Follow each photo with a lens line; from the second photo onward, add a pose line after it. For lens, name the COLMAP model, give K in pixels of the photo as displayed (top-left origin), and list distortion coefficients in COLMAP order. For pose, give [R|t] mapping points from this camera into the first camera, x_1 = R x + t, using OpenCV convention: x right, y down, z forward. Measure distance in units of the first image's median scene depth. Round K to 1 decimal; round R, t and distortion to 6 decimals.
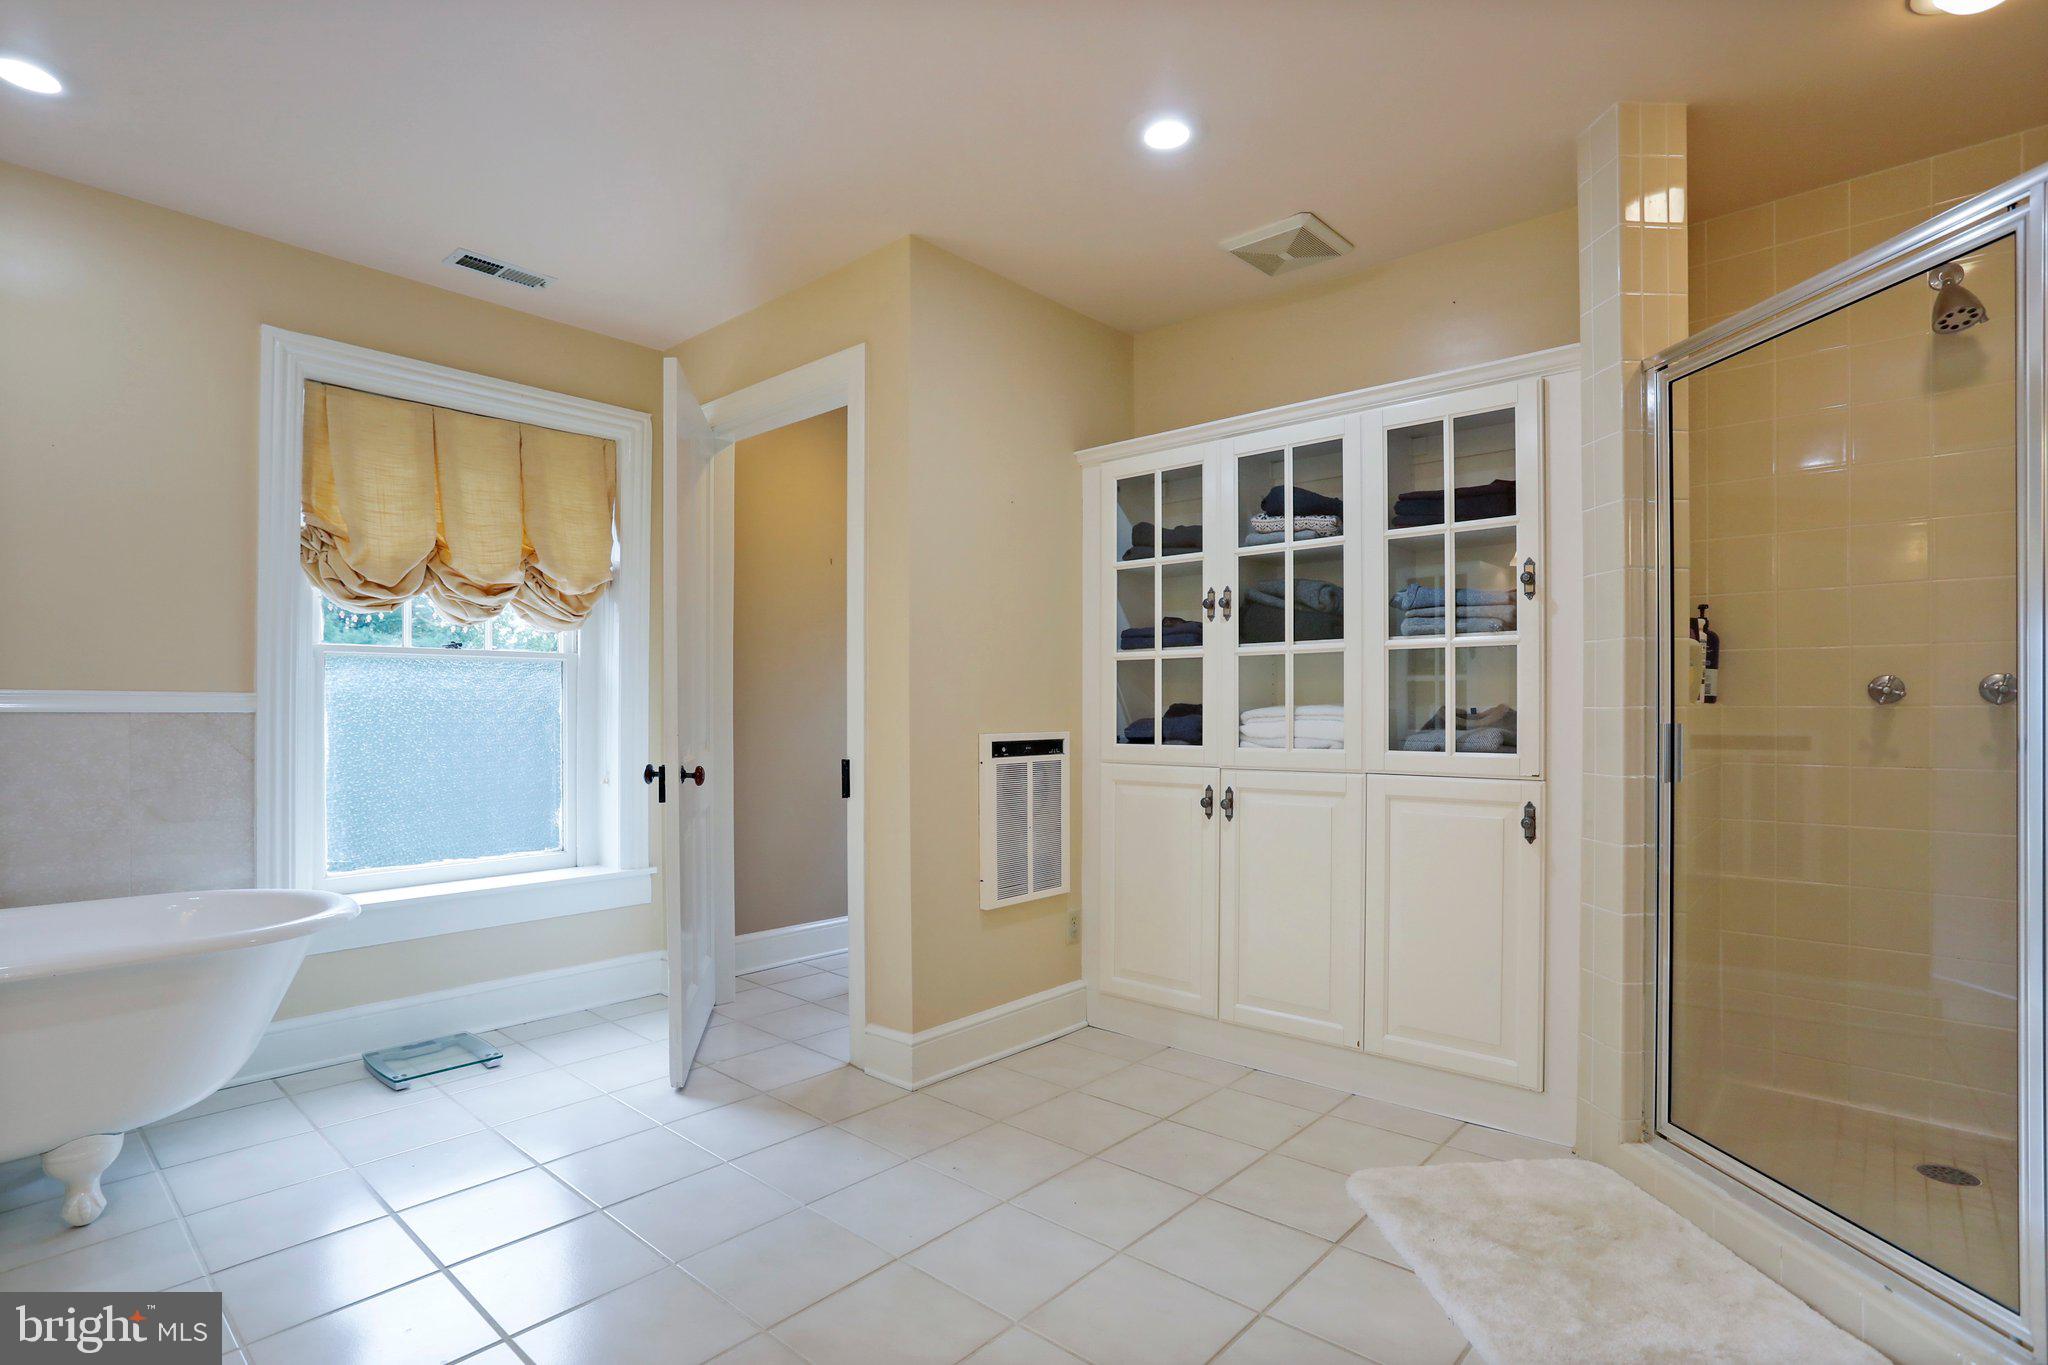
lens RADIAL K [[993.4, 0, 1020.3], [0, 993.4, 710.1], [0, 0, 1]] dist [-0.038284, 0.003809]
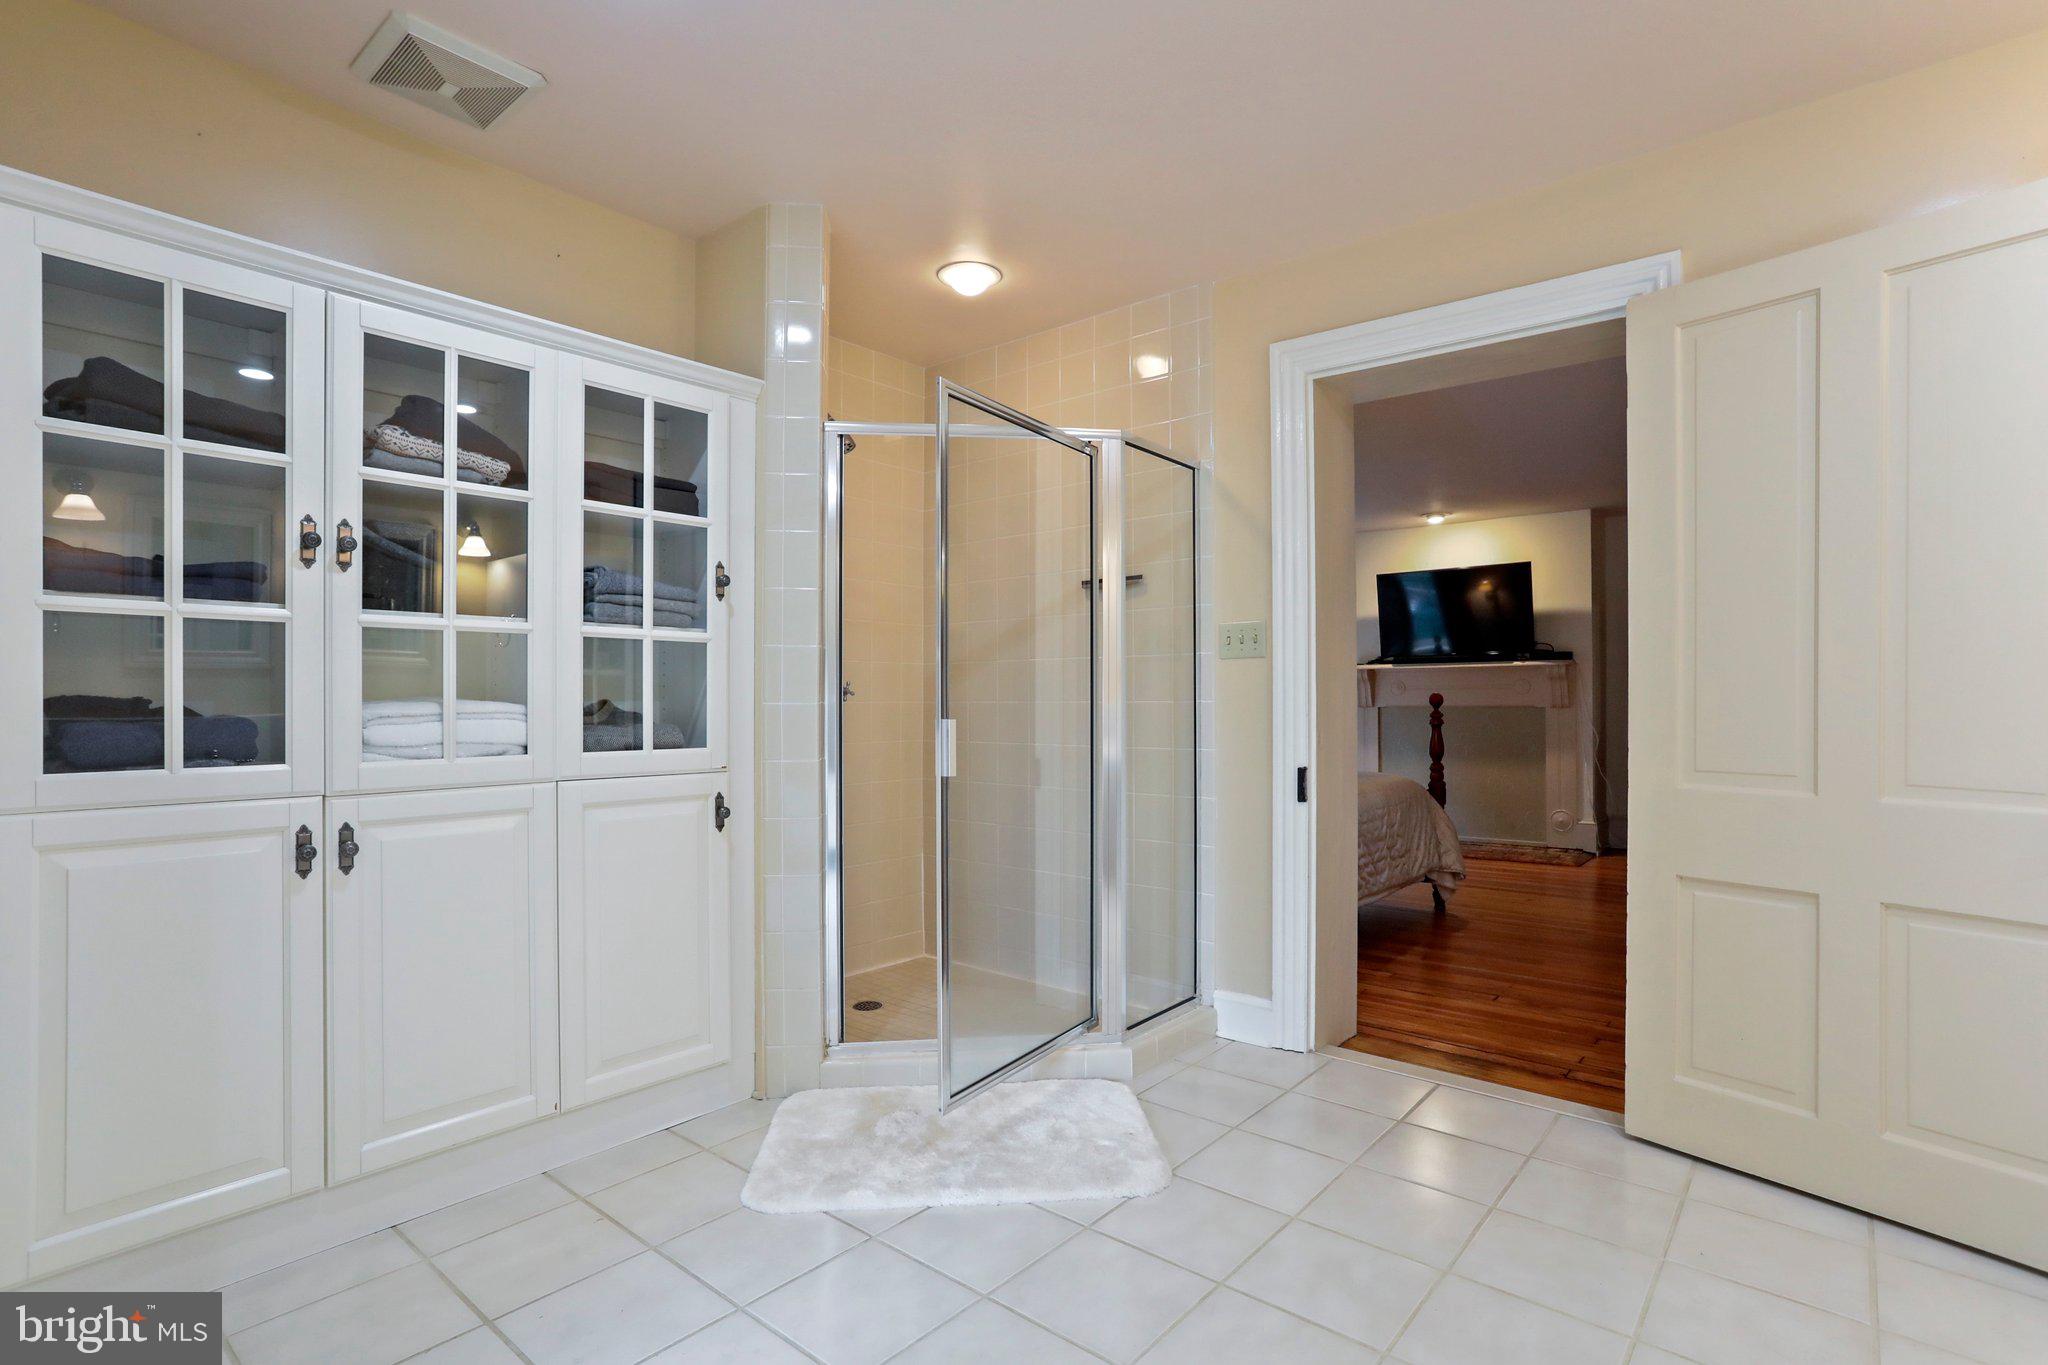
lens RADIAL K [[993.4, 0, 1021.8], [0, 993.4, 689.3], [0, 0, 1]] dist [-0.038284, 0.003809]
pose [[-0.024386, 0.014719, 0.999594, -0.482066], [0.004177, 0.999884, -0.014621, -0.000187], [-0.999694, 0.003819, -0.024445, 0.606215]]
